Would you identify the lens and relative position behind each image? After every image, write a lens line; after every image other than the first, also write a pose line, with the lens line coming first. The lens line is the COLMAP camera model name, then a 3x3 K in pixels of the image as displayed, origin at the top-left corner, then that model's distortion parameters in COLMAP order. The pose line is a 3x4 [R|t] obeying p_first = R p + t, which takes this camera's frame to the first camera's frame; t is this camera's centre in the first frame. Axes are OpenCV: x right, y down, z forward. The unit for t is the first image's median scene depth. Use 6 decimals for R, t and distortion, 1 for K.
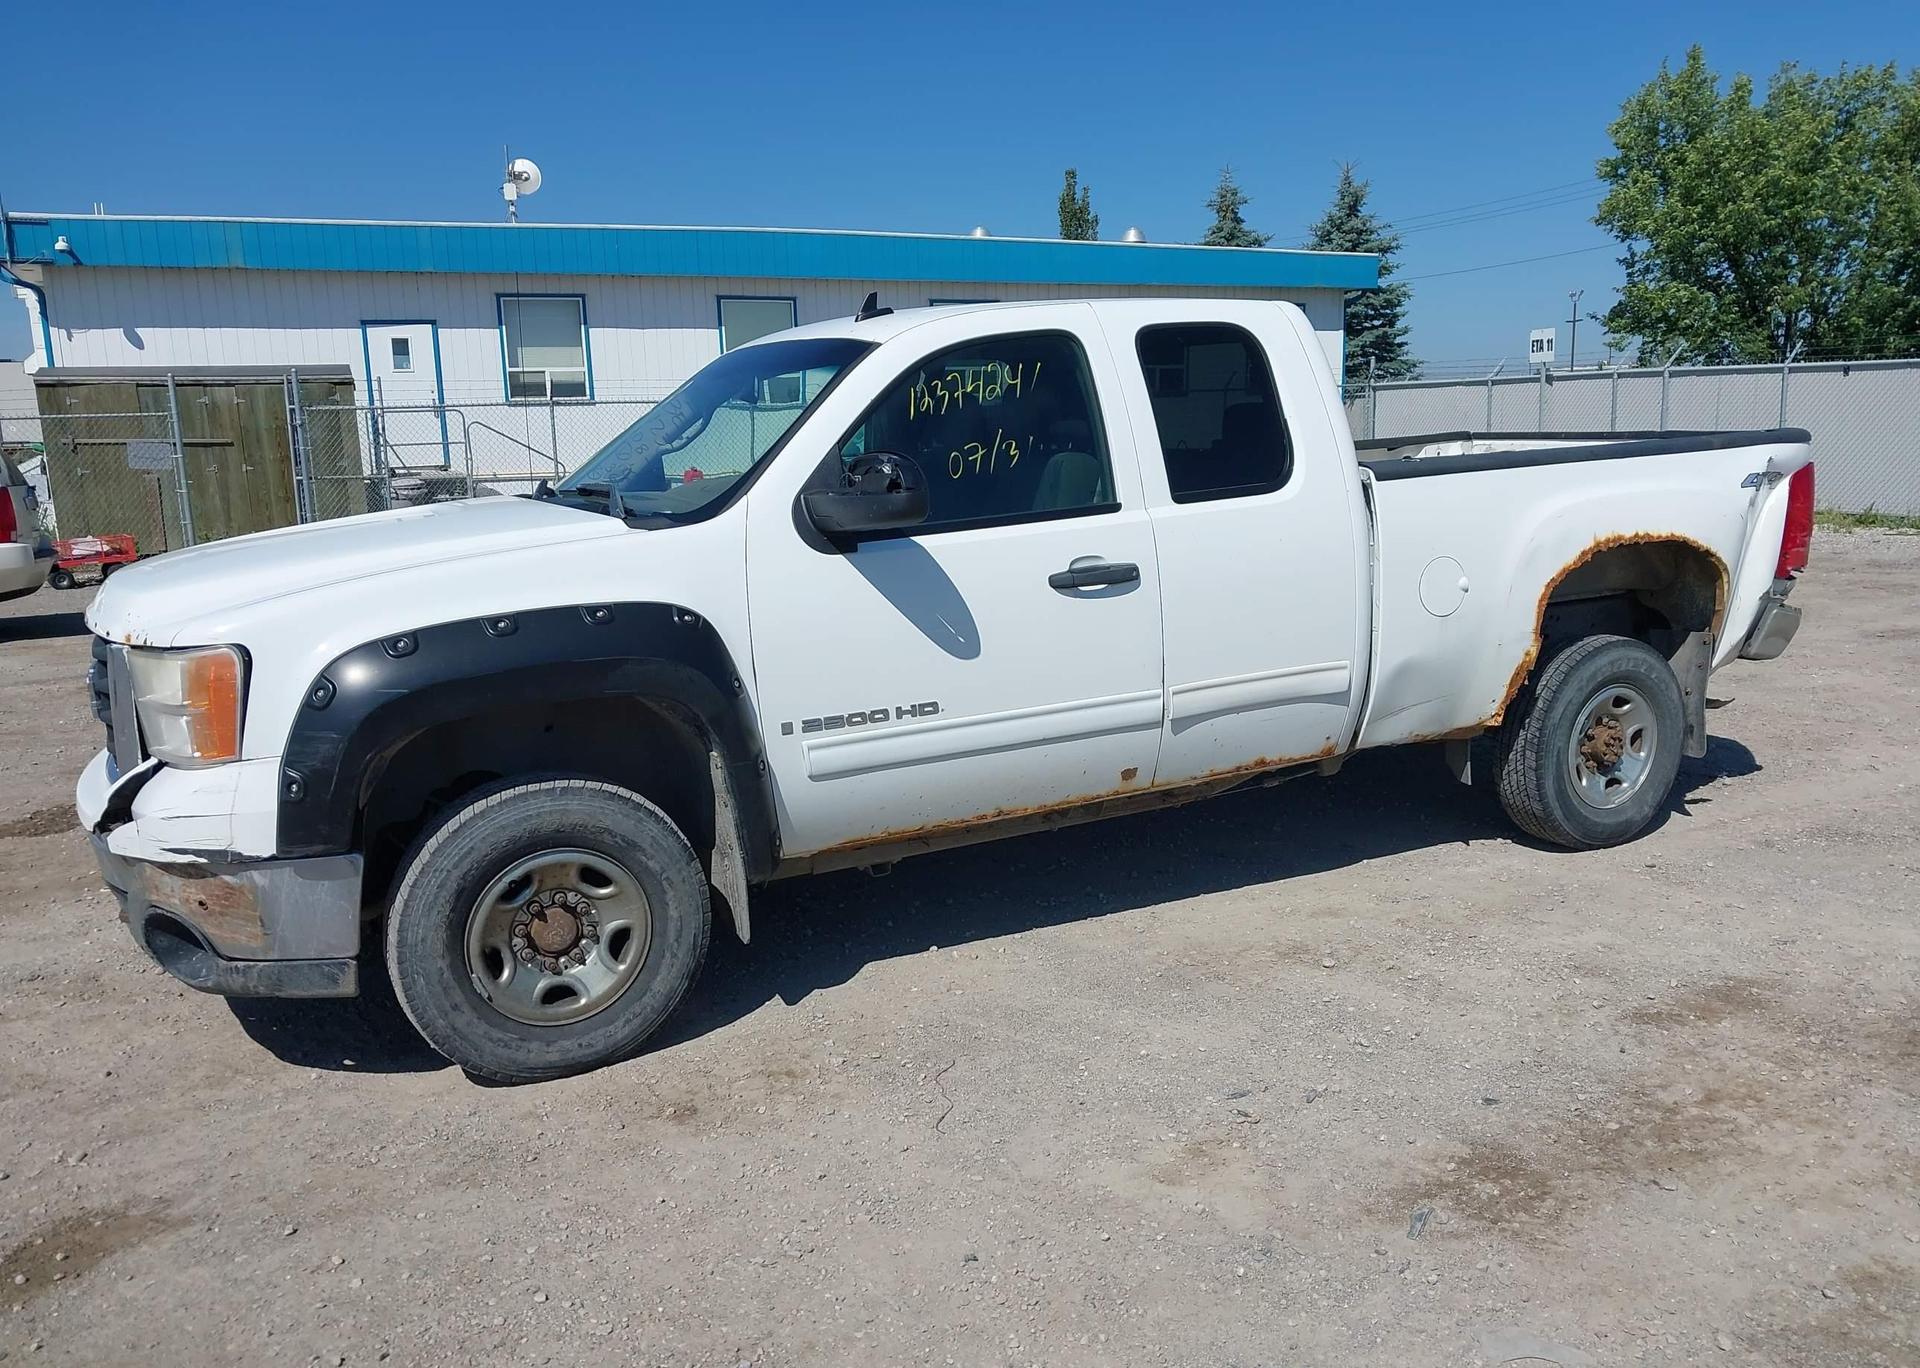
lens RADIAL K [[1538.0, 0, 956.4], [0, 1538.0, 686.6], [0, 0, 1]] dist [0.039836, -0.054032]
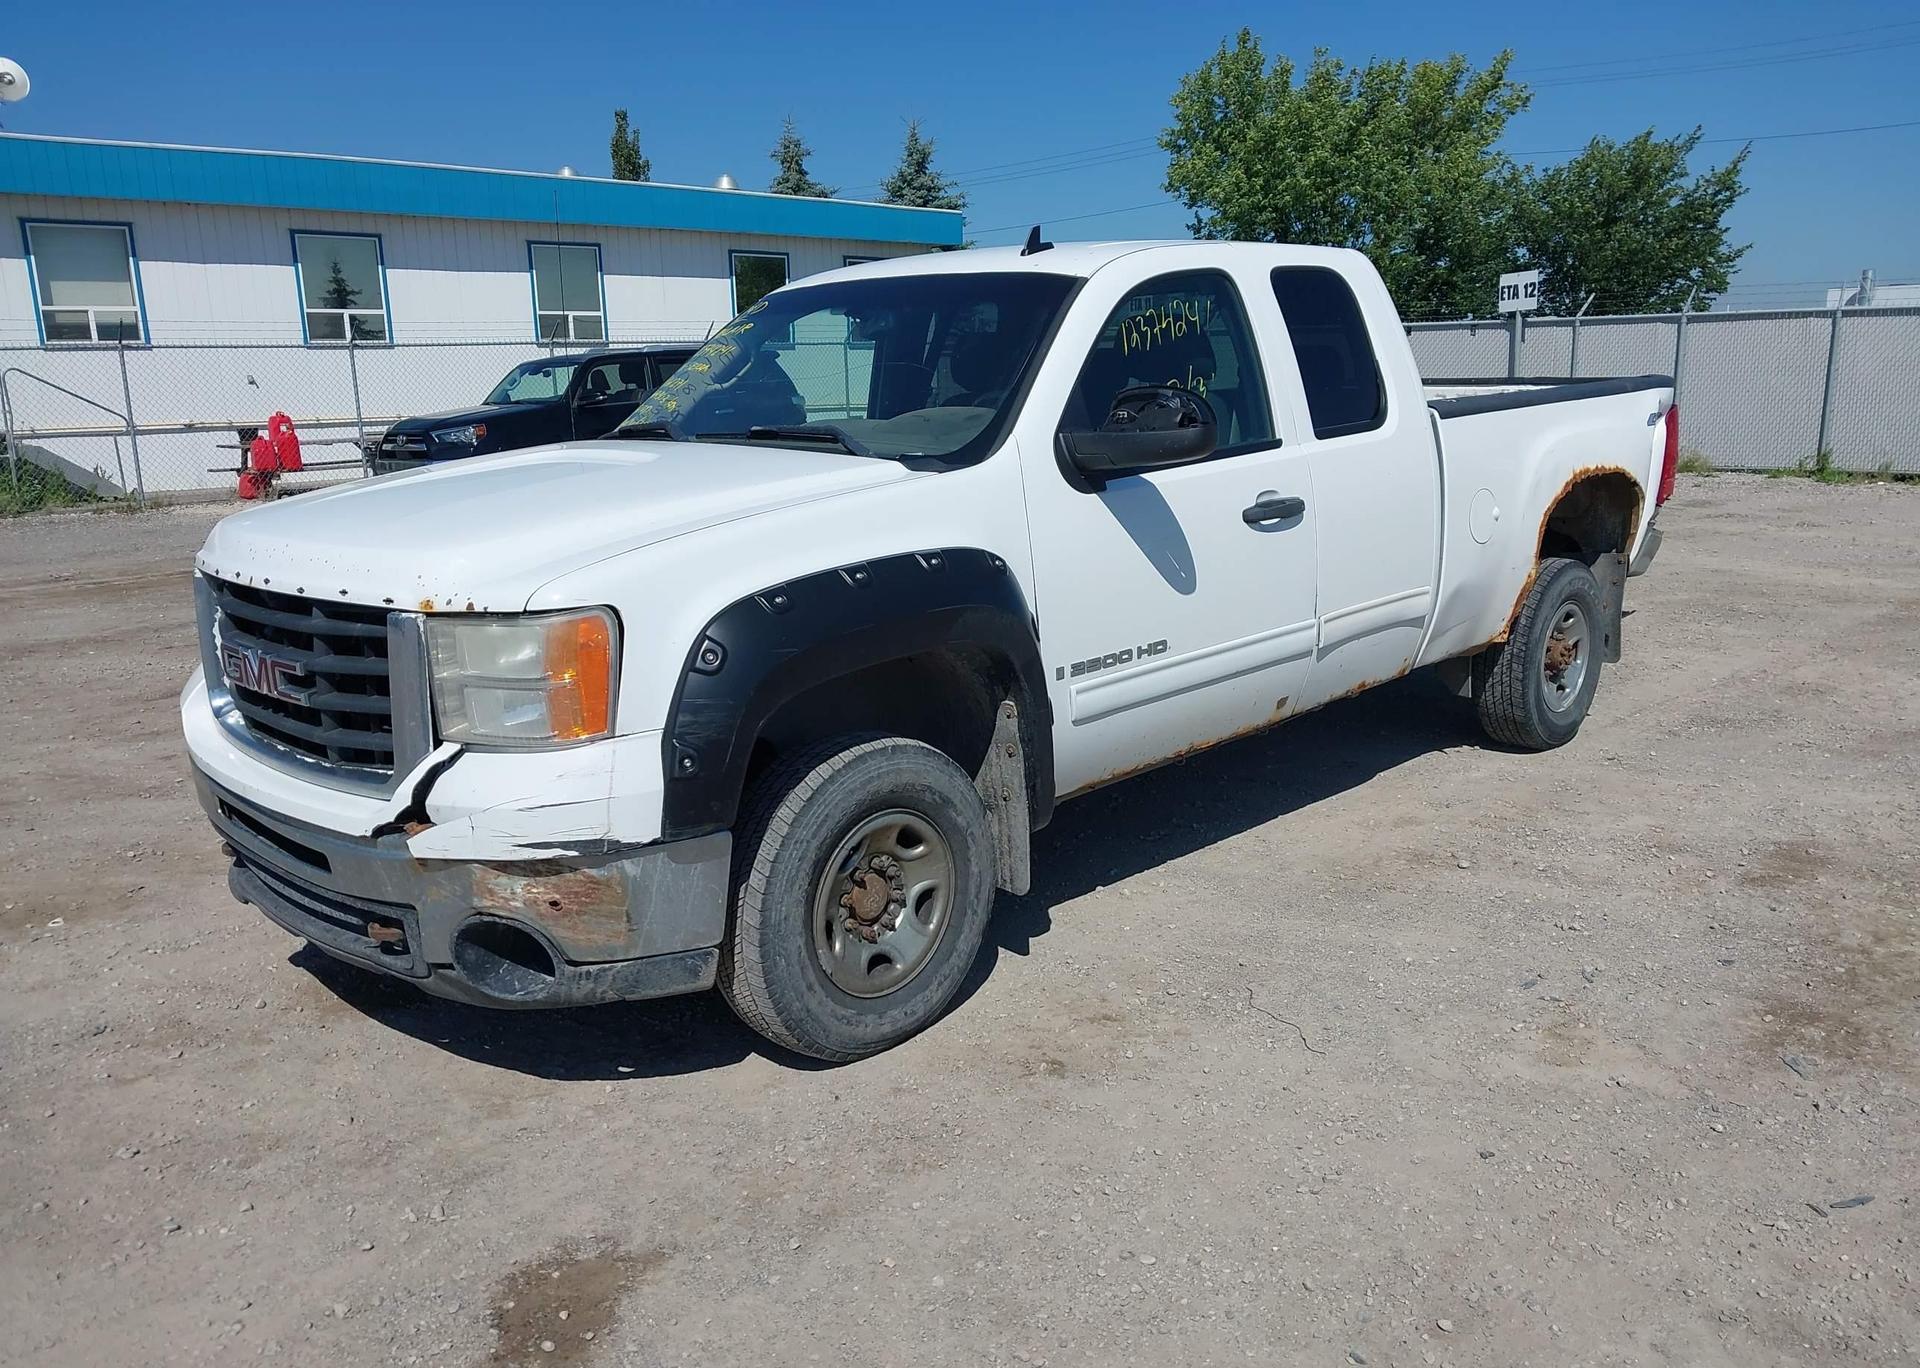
lens RADIAL K [[1538.0, 0, 961.6], [0, 1538.0, 690.7], [0, 0, 1]] dist [0.039836, -0.054032]
pose [[0.948981, -0.058908, 0.309782, -0.388455], [0.049238, 0.998027, 0.038950, -0.002132], [-0.311465, -0.021710, 0.950010, 0.073057]]
